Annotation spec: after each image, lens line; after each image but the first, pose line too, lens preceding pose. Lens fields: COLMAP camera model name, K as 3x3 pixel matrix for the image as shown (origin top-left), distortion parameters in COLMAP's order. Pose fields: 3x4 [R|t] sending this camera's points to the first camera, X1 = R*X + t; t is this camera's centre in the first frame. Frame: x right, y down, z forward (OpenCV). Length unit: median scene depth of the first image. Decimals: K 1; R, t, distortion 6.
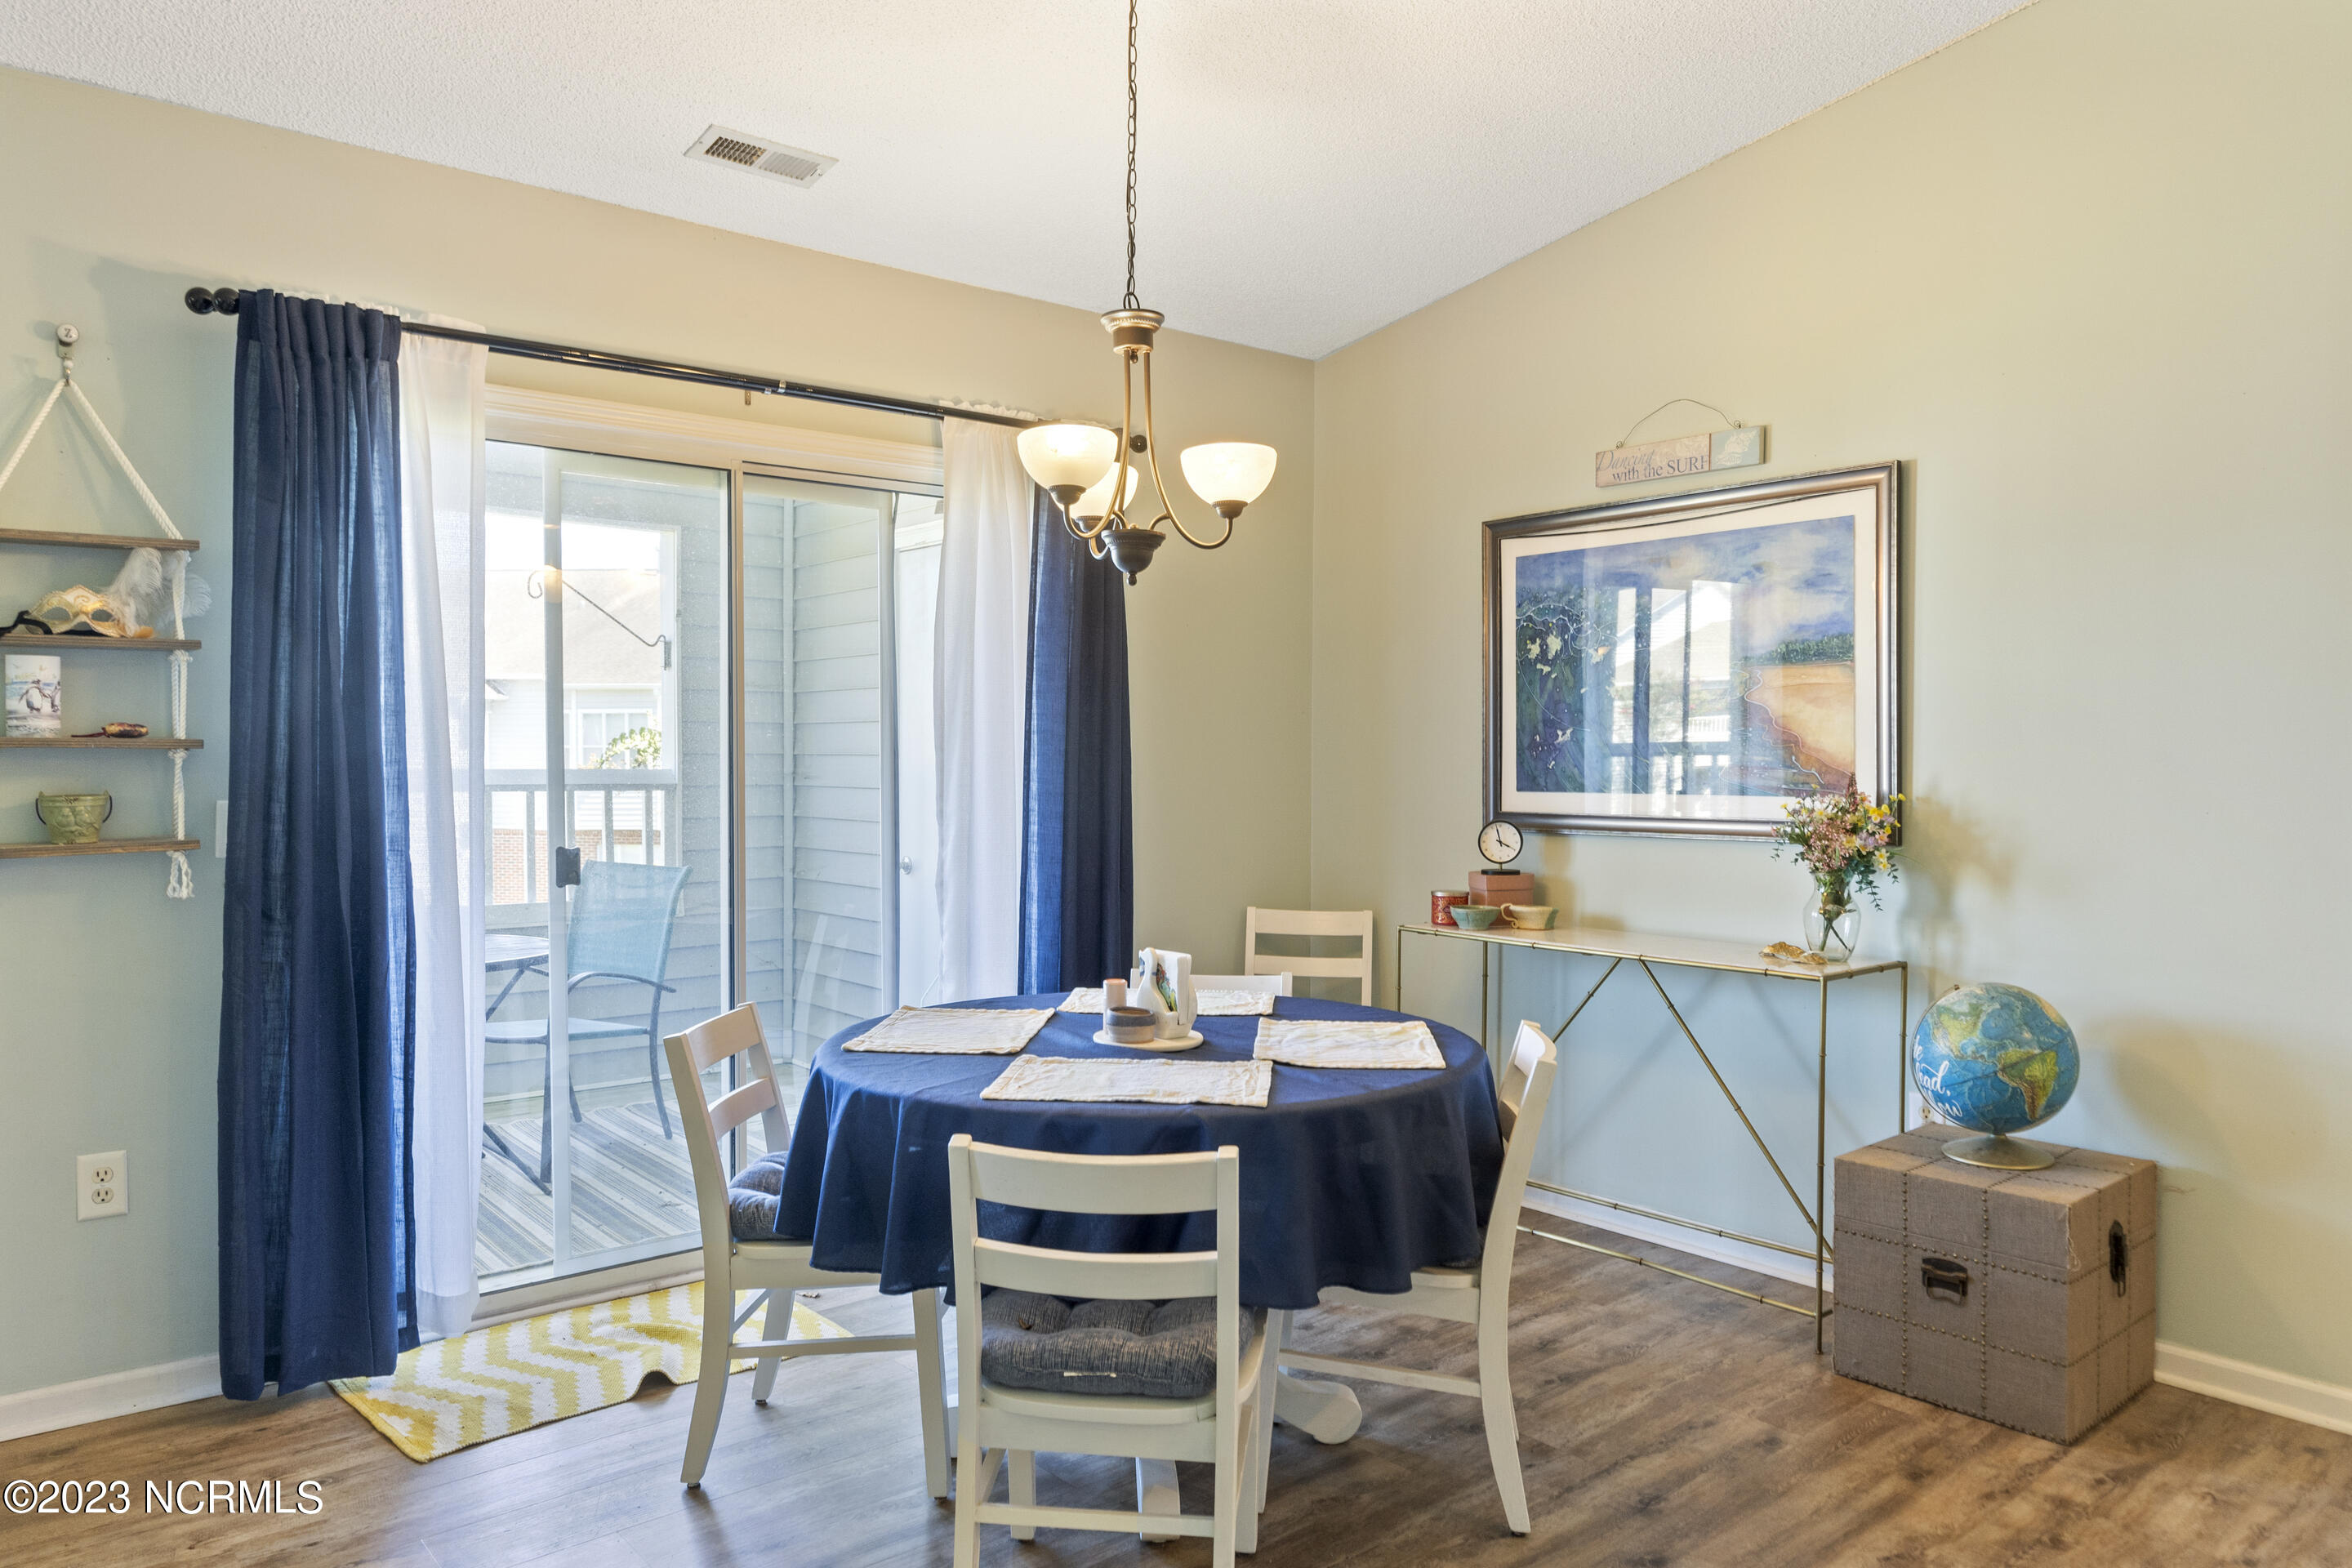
lens RADIAL K [[1565.6, 0, 1176.0], [0, 1565.6, 784.0], [0, 0, 1]] dist [-0.008313, -0.002067]
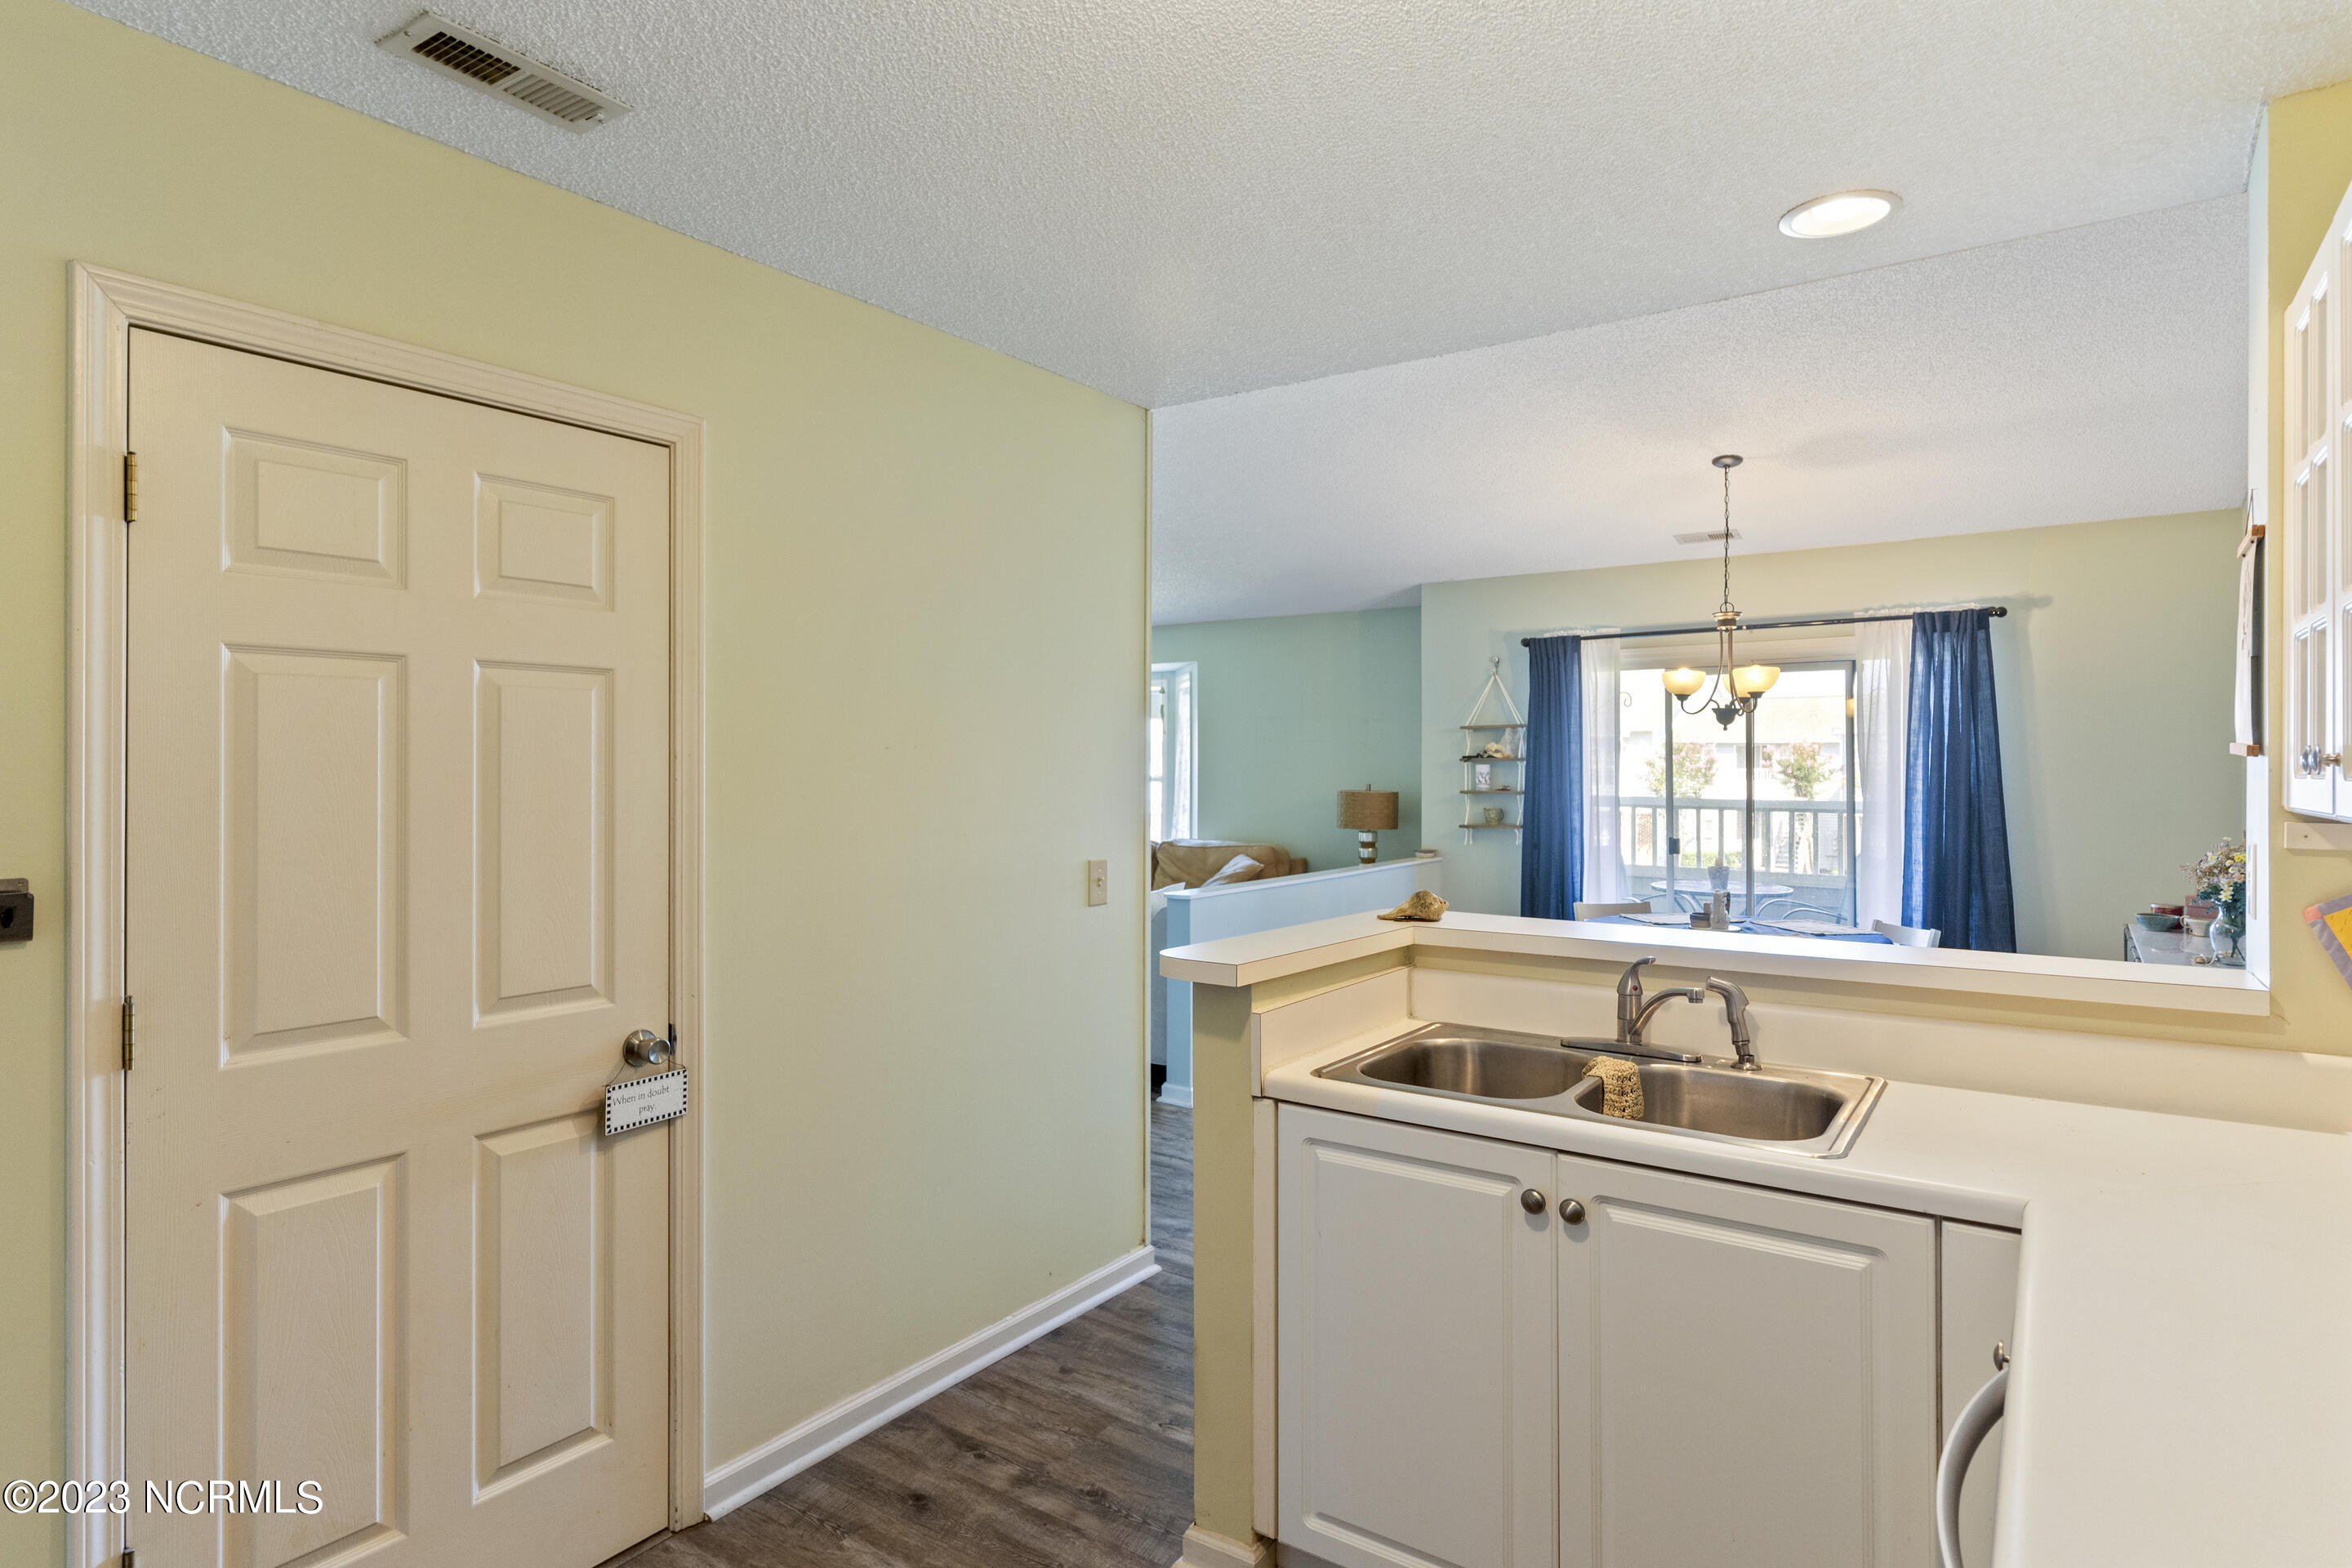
lens RADIAL K [[1307.5, 0, 1176.0], [0, 1307.5, 784.0], [0, 0, 1]] dist [-0.000706, -0.000122]
pose [[0.248278, 0.008256, -0.968654, 1.338238], [-0.019065, 0.999812, 0.003635, -0.032198], [0.968501, 0.017565, 0.248389, -0.206276]]
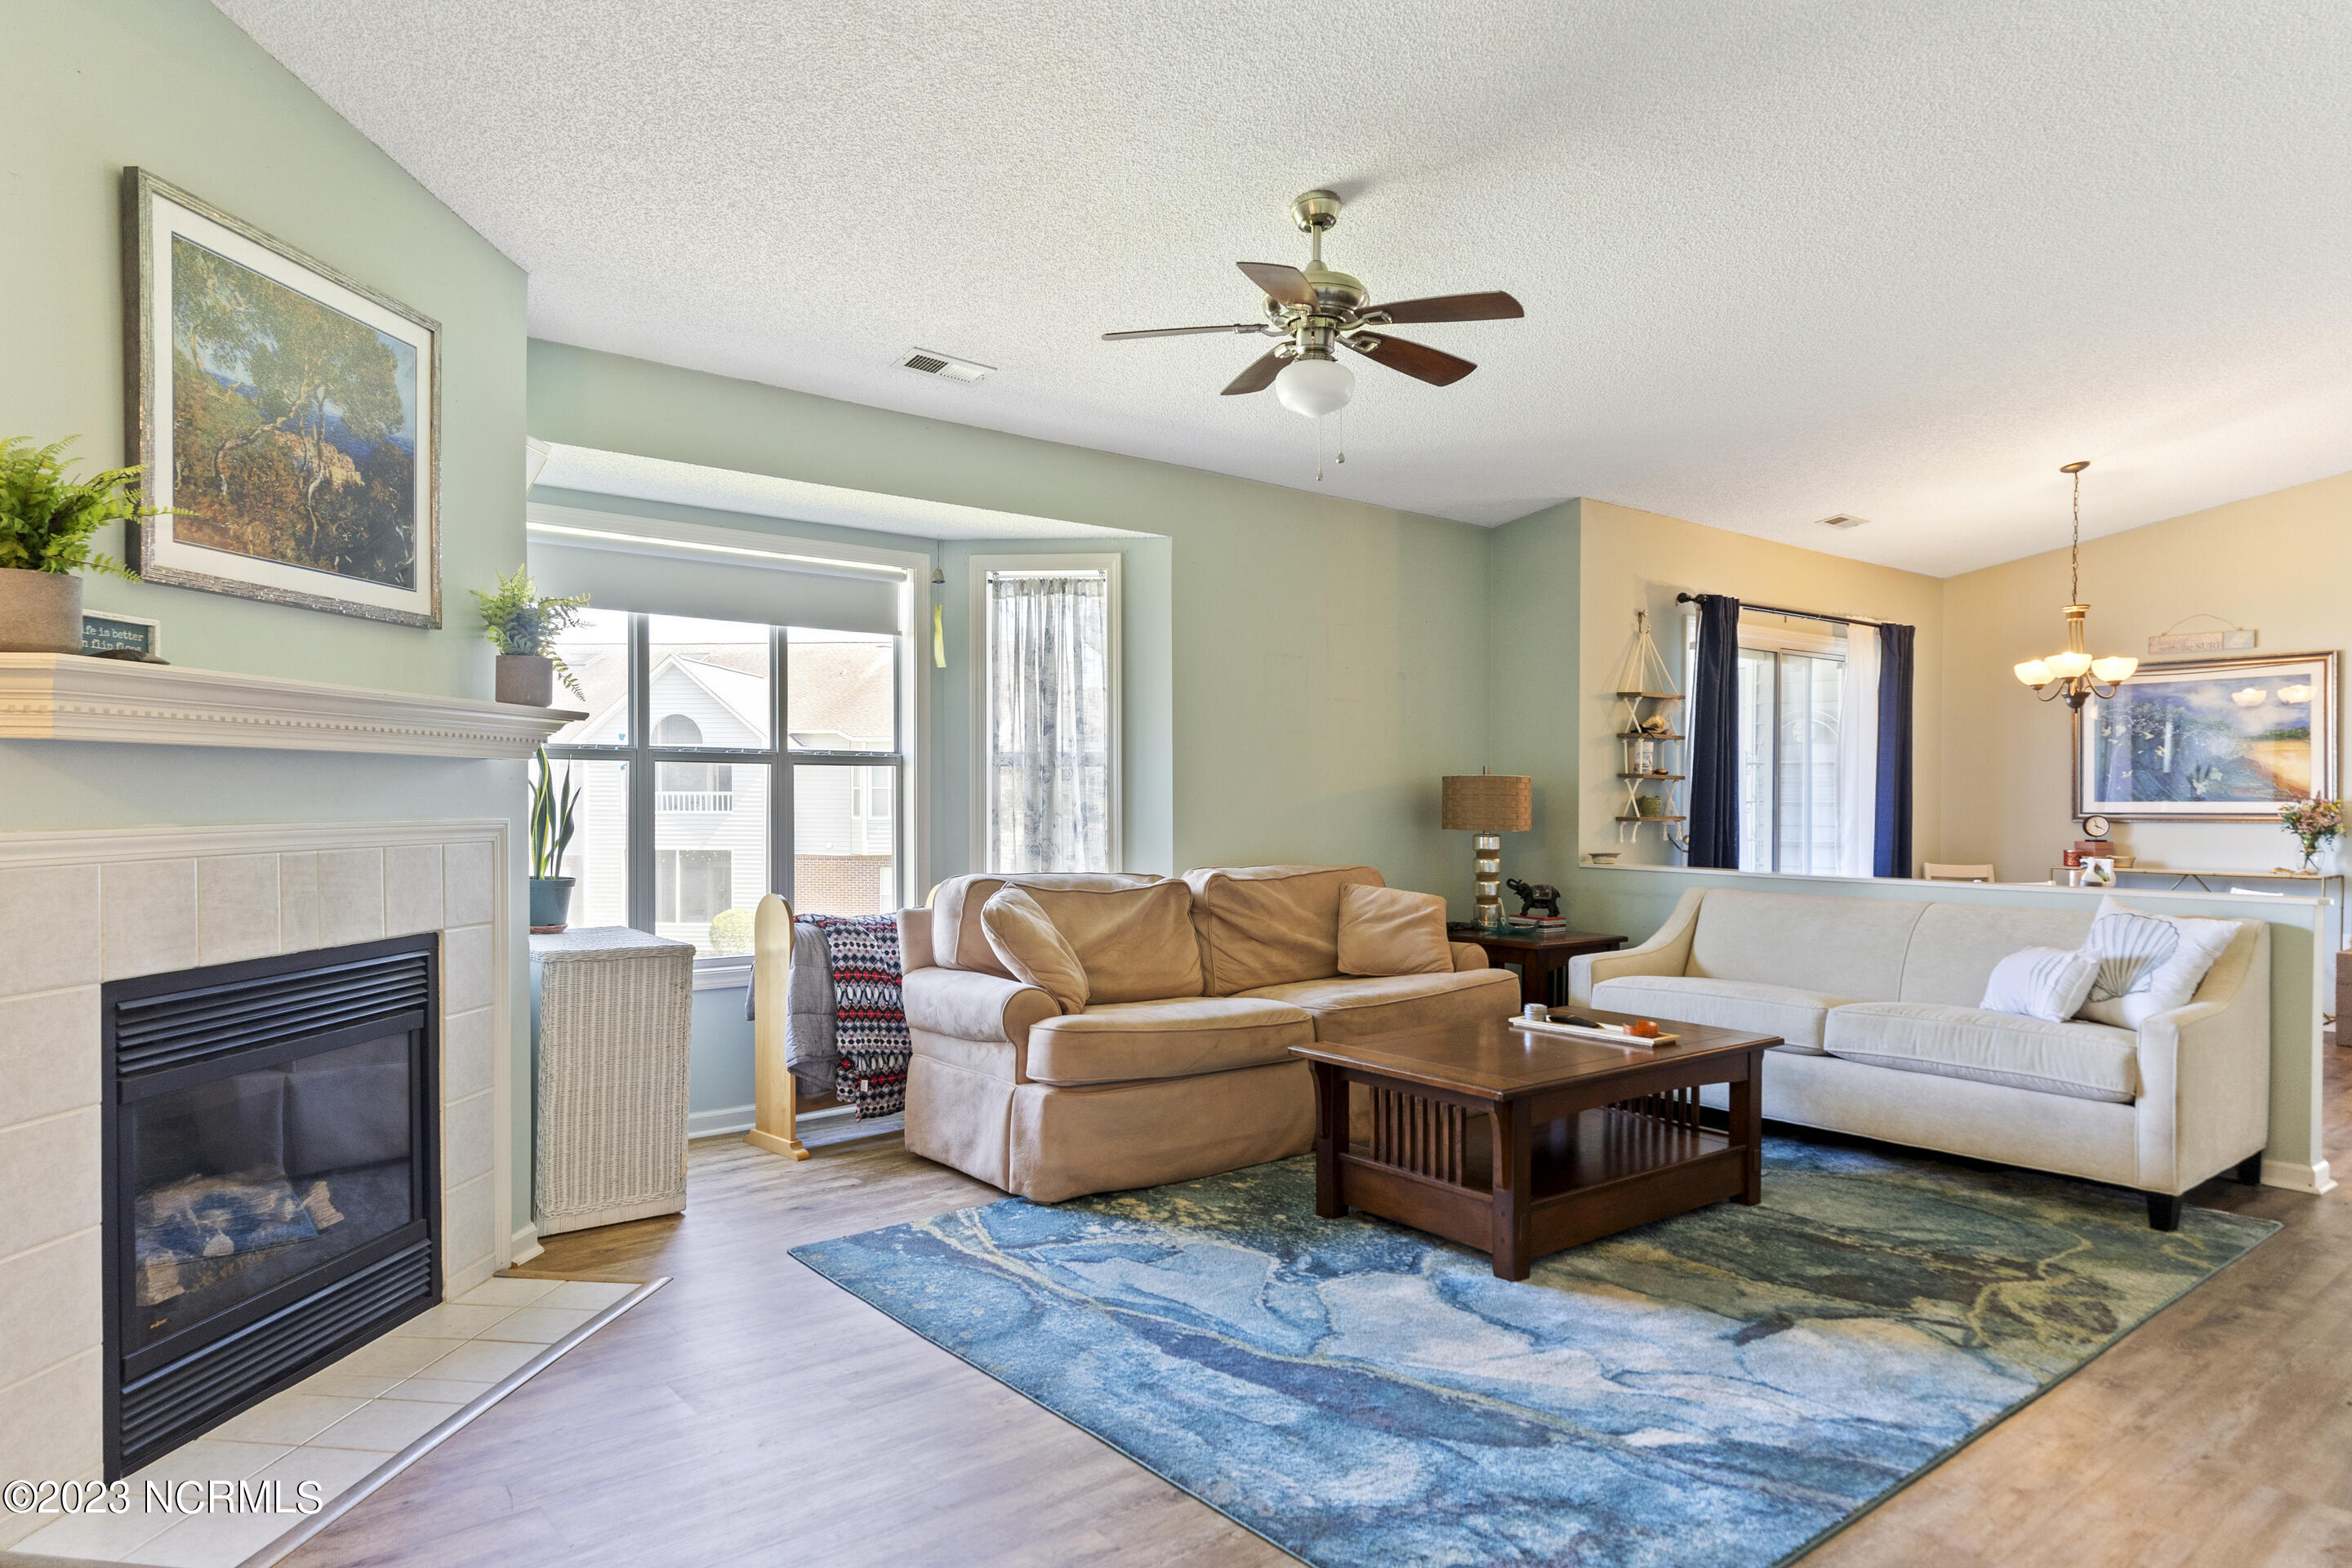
lens RADIAL K [[1429.5, 0, 1175.3], [0, 1429.5, 819.2], [0, 0, 1]] dist [0.001359, 0.001087]
pose [[0.999908, -0.000426, -0.013571, -1.165604], [0.000396, 0.999997, -0.002217, 0.037715], [0.013572, 0.002211, 0.999905, -1.063475]]
